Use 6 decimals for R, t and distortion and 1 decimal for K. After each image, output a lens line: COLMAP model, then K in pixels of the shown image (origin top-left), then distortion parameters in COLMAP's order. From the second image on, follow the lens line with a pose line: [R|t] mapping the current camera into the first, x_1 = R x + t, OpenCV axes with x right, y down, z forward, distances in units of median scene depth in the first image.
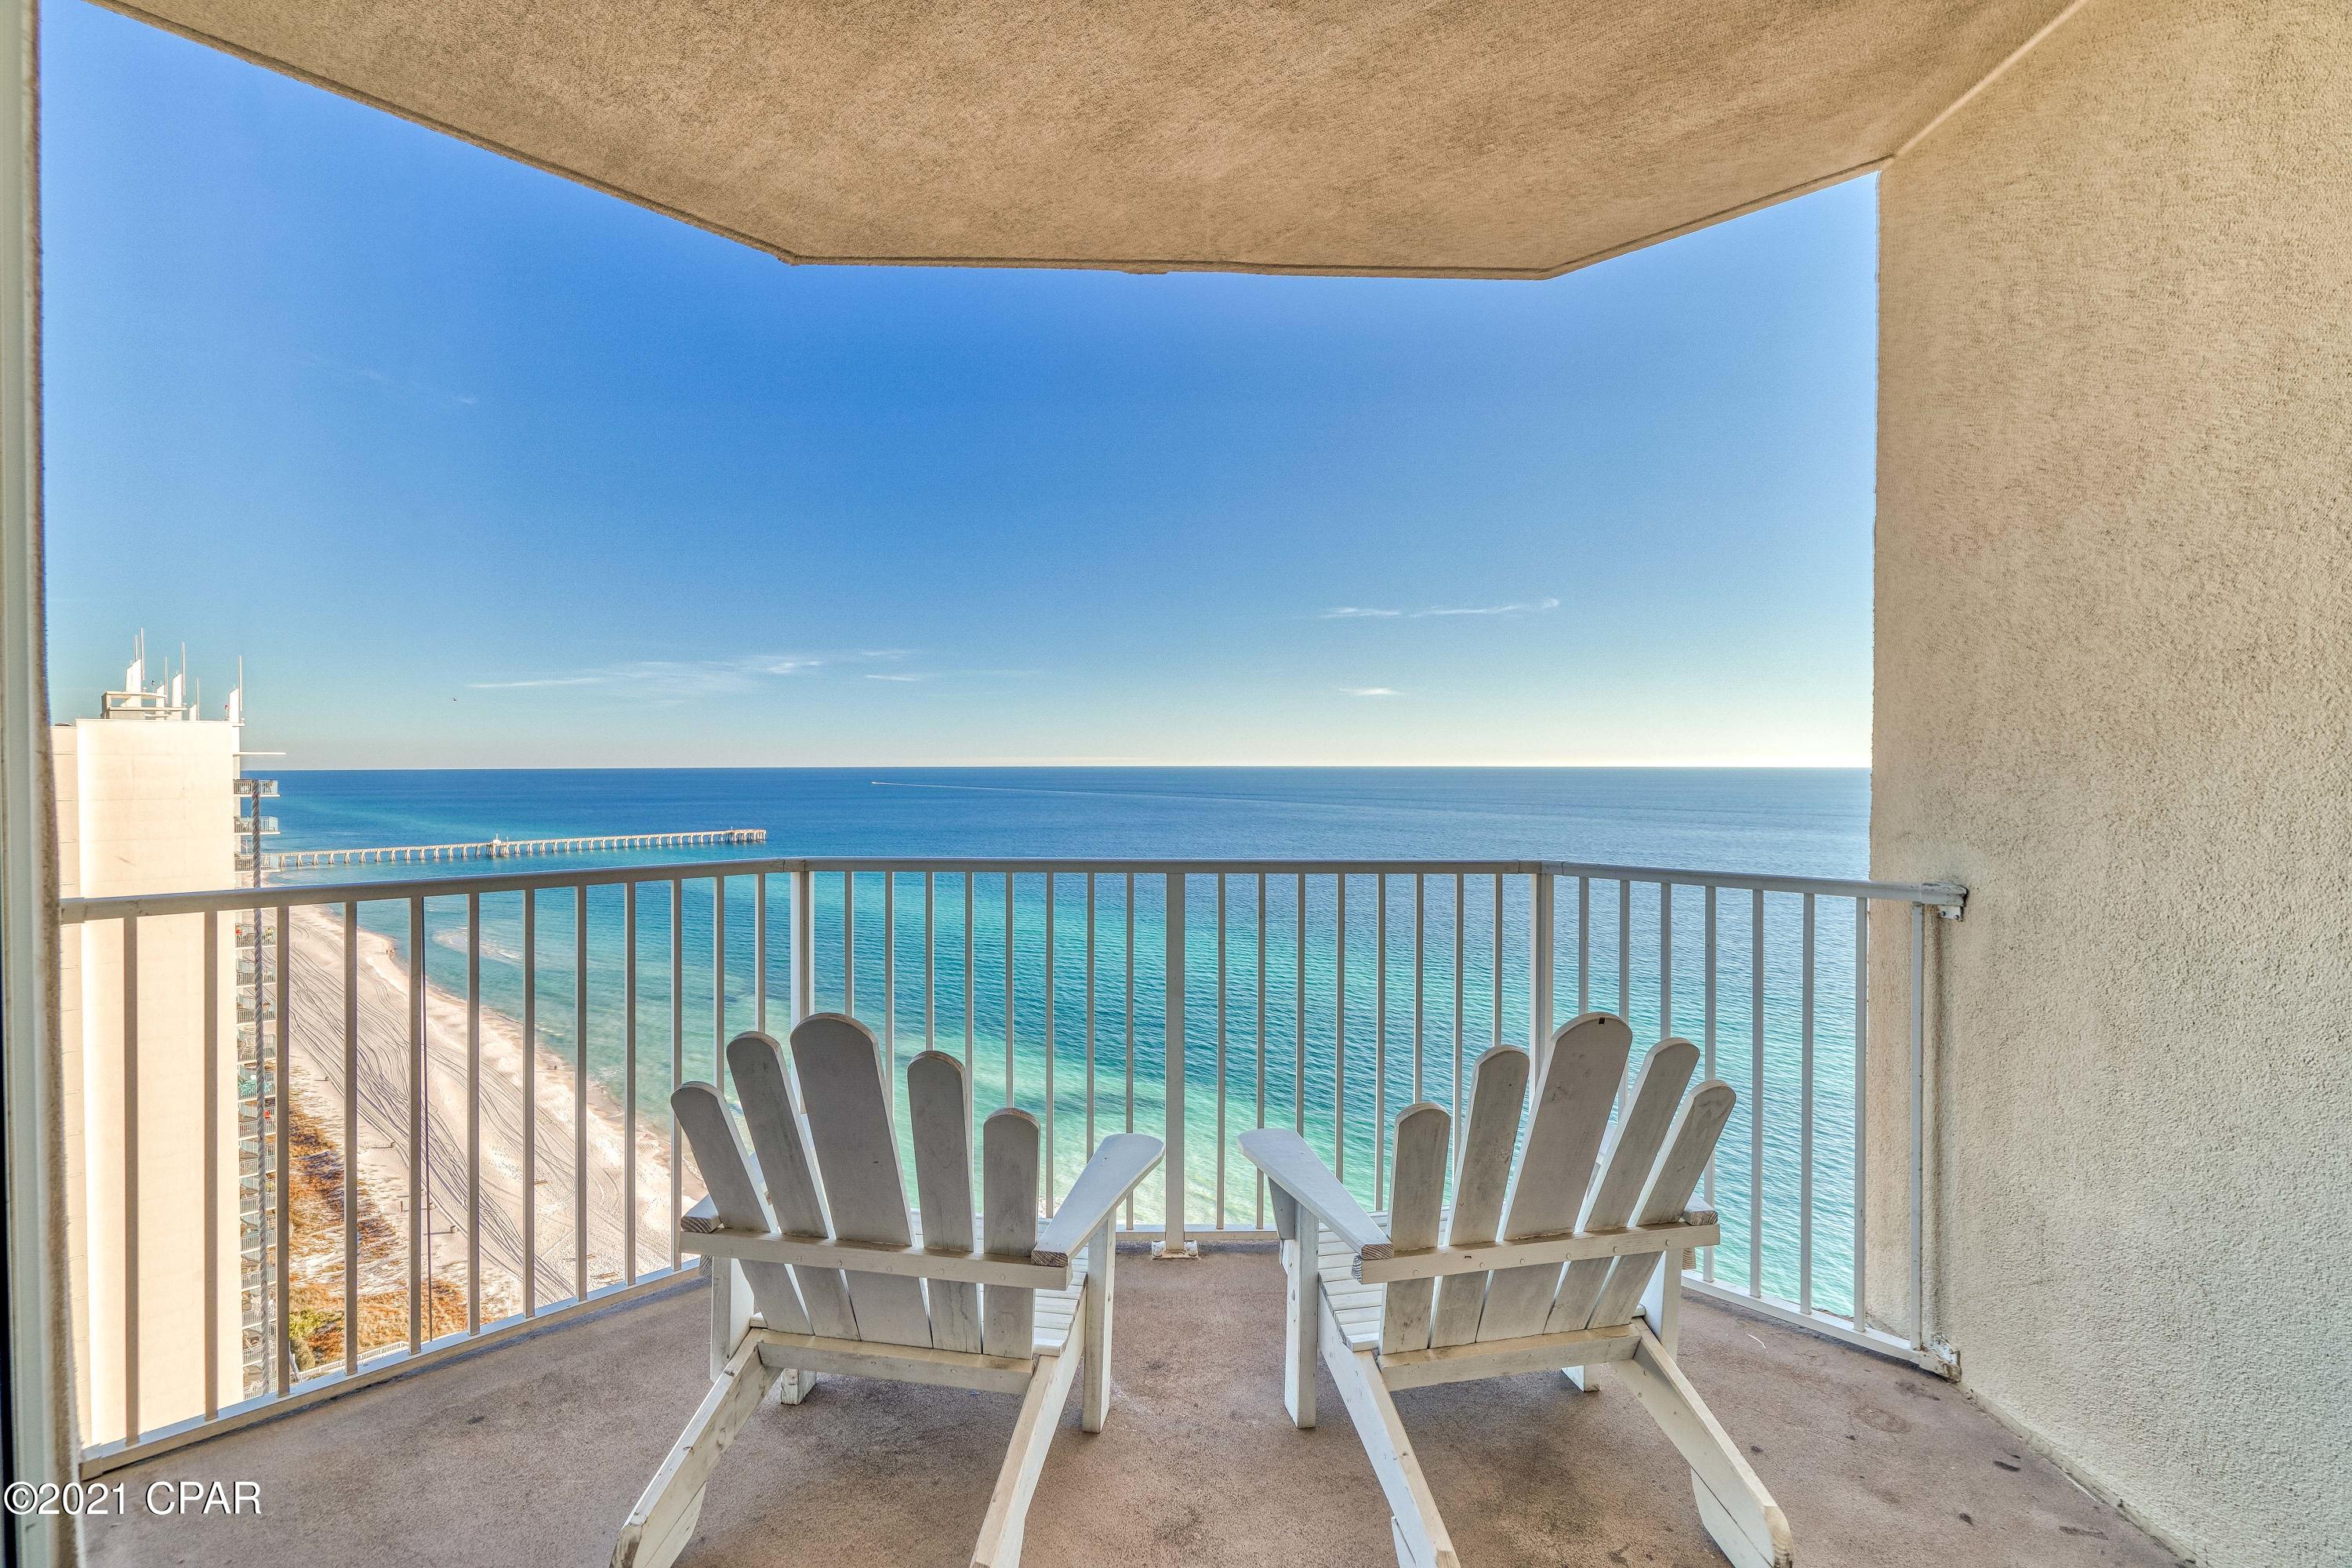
lens RADIAL K [[1116.2, 0, 1167.3], [0, 1116.2, 780.0], [0, 0, 1]] dist [-0.014816, 0.006247]
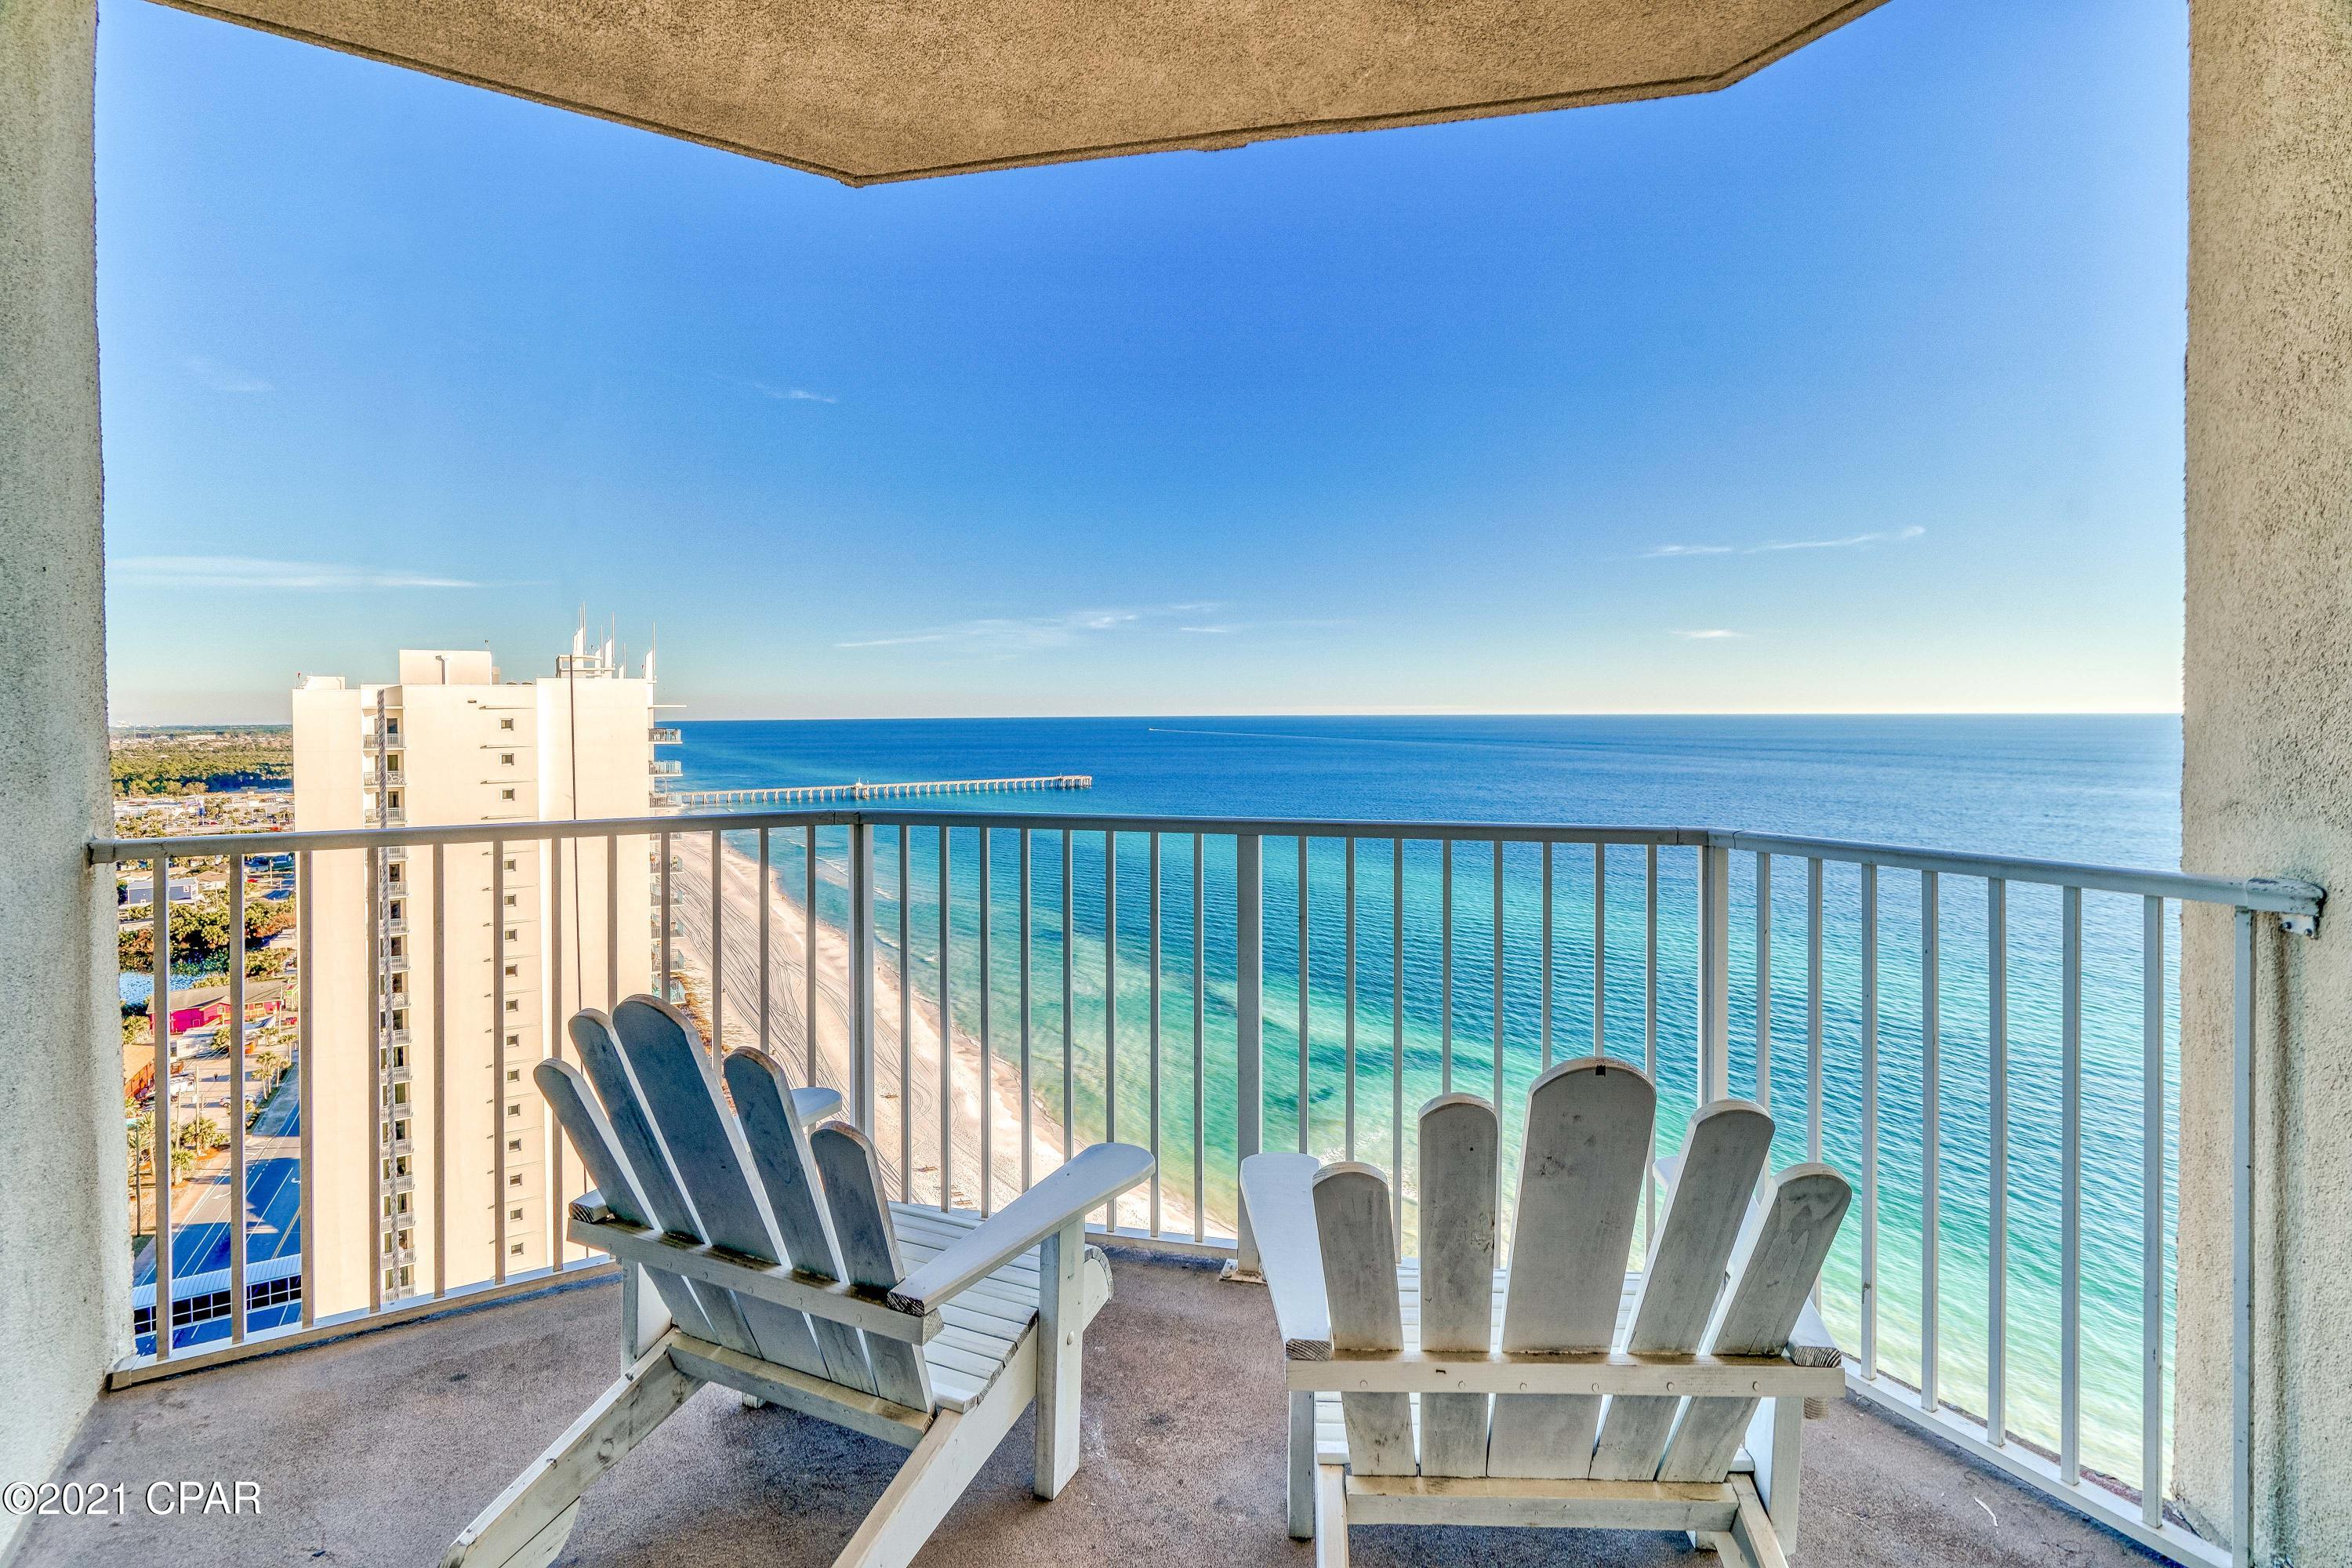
lens RADIAL K [[1116.2, 0, 1196.4], [0, 1116.2, 726.9], [0, 0, 1]] dist [-0.014816, 0.006247]
pose [[0.966971, -0.001961, -0.254879, 0.221368], [0.001621, 0.999997, -0.001546, 0.001430], [0.254882, 0.001082, 0.966972, 0.180062]]
